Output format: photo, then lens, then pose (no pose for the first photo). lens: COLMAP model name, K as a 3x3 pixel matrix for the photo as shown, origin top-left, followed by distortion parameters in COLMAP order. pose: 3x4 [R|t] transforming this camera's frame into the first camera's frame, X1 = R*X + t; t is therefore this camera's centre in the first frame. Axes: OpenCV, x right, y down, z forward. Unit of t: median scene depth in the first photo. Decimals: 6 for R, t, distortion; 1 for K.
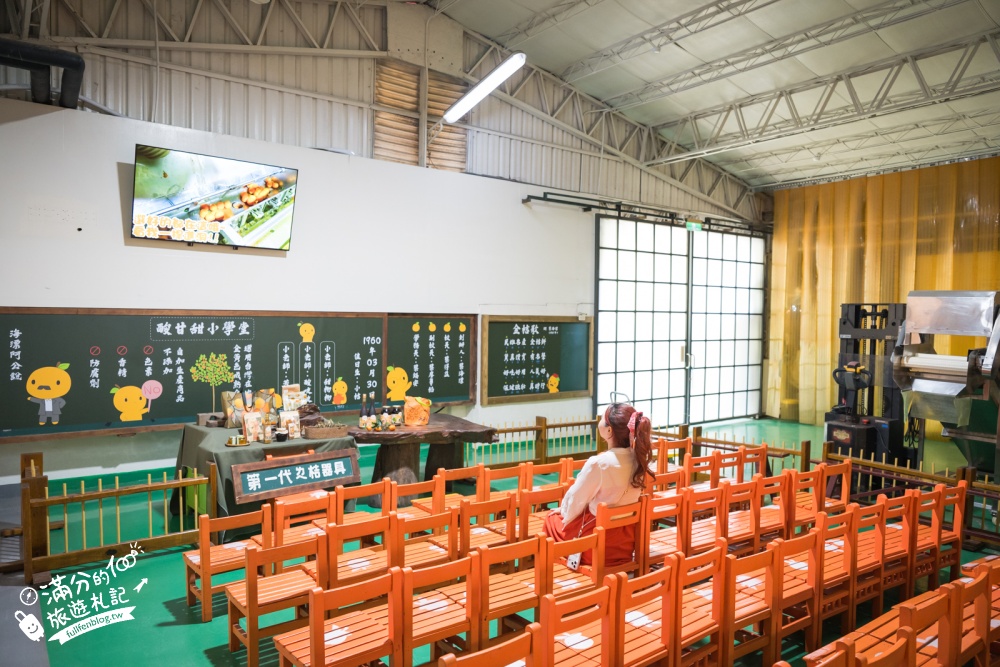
lens RADIAL K [[672.7, 0, 500.4], [0, 672.7, 335.2], [0, 0, 1]] dist [-0.003092, 0.001016]
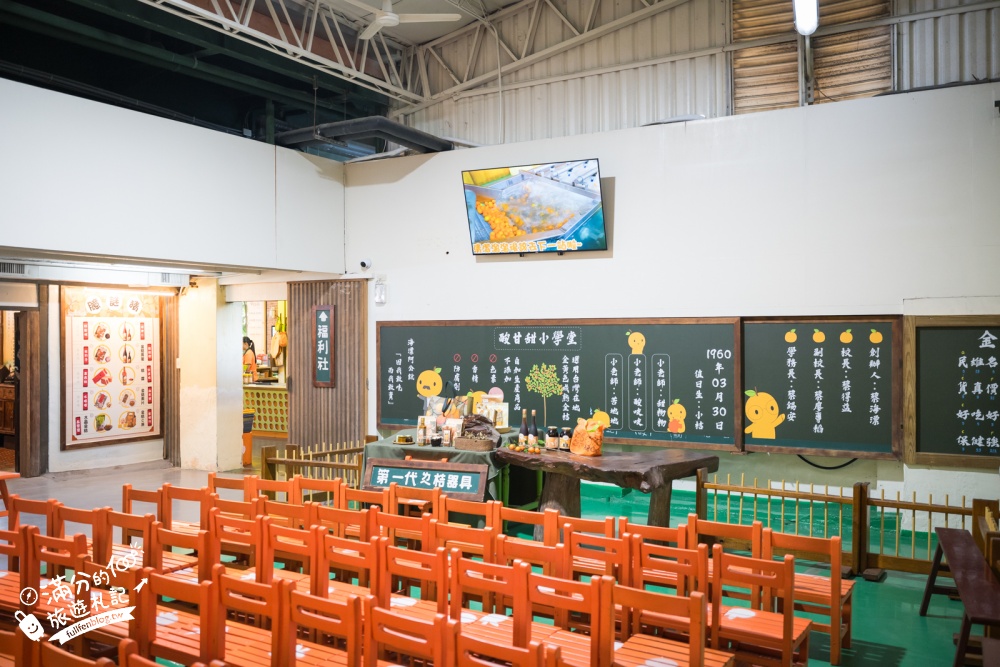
lens RADIAL K [[885.8, 0, 499.5], [0, 885.8, 331.5], [0, 0, 1]] dist [-0.007035, -0.004932]
pose [[0.391327, -0.014930, -0.920130, 0.673014], [-0.015987, 0.999607, -0.023019, 0.010085], [0.920113, 0.023718, 0.390935, 0.403363]]
